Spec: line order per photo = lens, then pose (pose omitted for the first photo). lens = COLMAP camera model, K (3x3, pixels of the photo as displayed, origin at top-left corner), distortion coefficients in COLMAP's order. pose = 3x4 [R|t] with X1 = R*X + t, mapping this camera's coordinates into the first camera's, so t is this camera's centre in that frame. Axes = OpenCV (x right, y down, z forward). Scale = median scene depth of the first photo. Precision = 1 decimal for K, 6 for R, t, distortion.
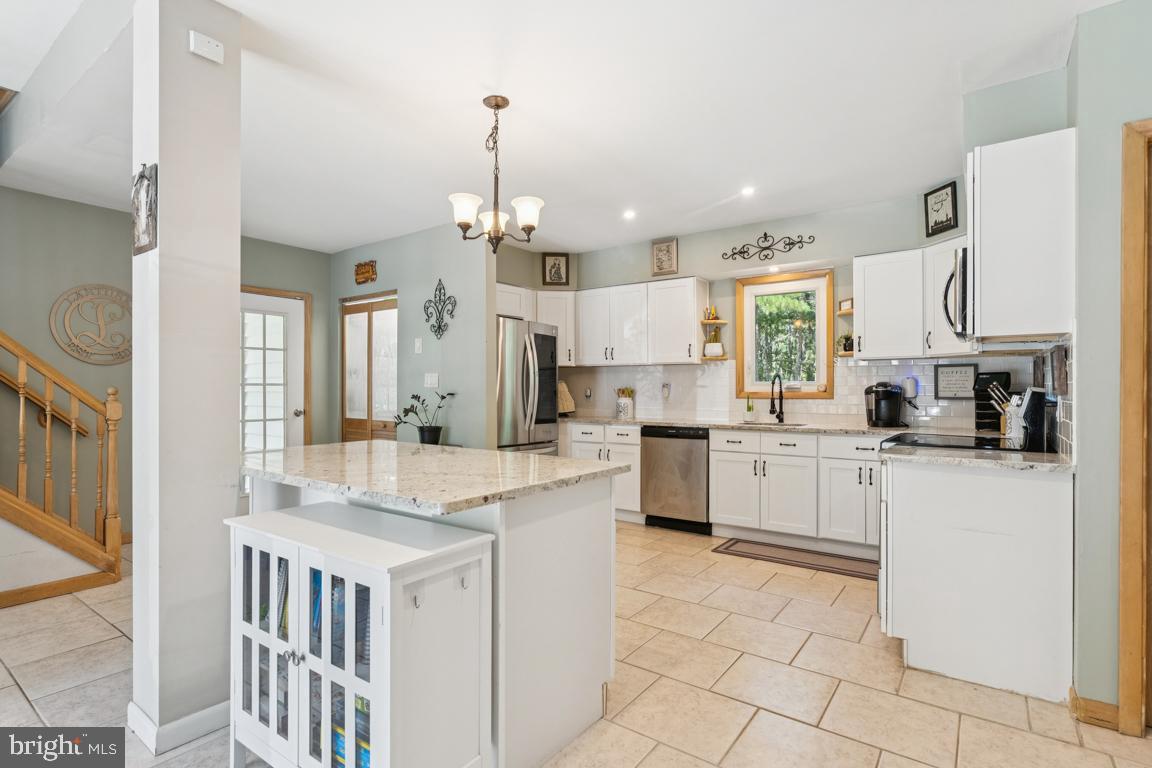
lens RADIAL K [[555.8, 0, 576.7], [0, 555.8, 389.4], [0, 0, 1]] dist [-0.016357, -0.001083]
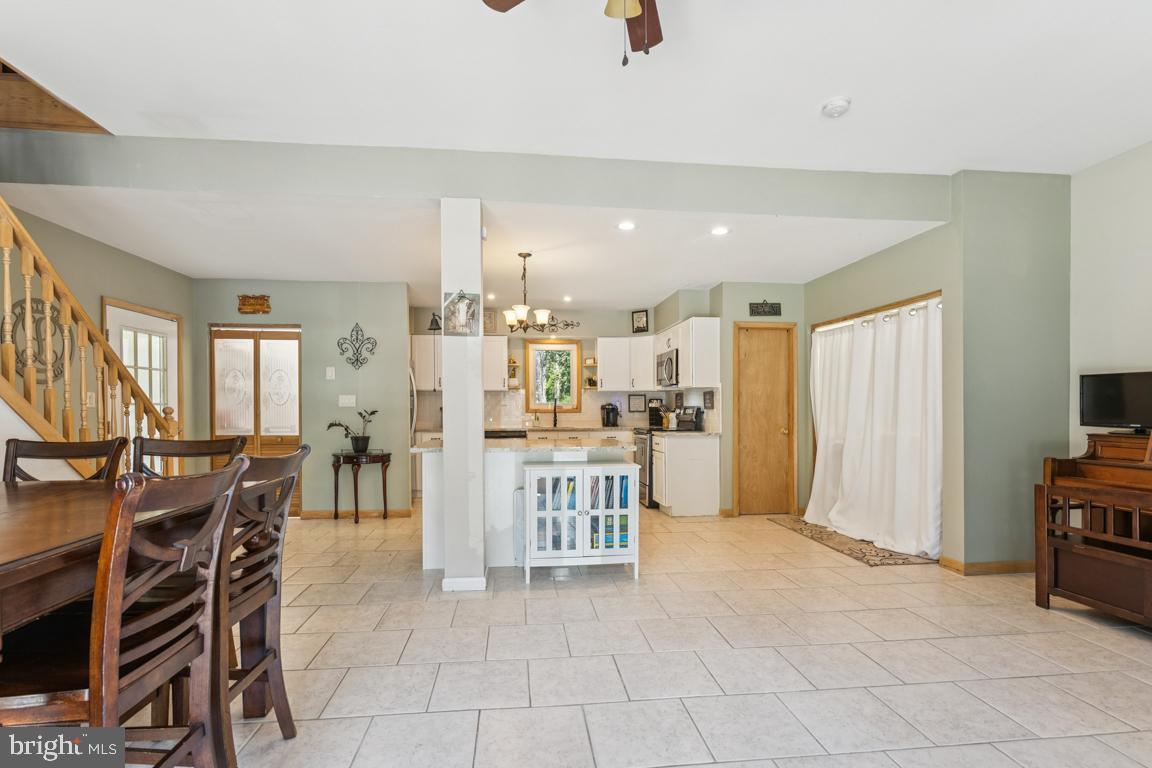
lens RADIAL K [[526.5, 0, 578.6], [0, 526.5, 406.8], [0, 0, 1]] dist [-0.001335, -0.000050]
pose [[0.739750, -0.002397, 0.672877, -0.682225], [0.004382, 0.999990, -0.001256, 0.000719], [-0.672867, 0.003878, 0.739753, -0.256369]]
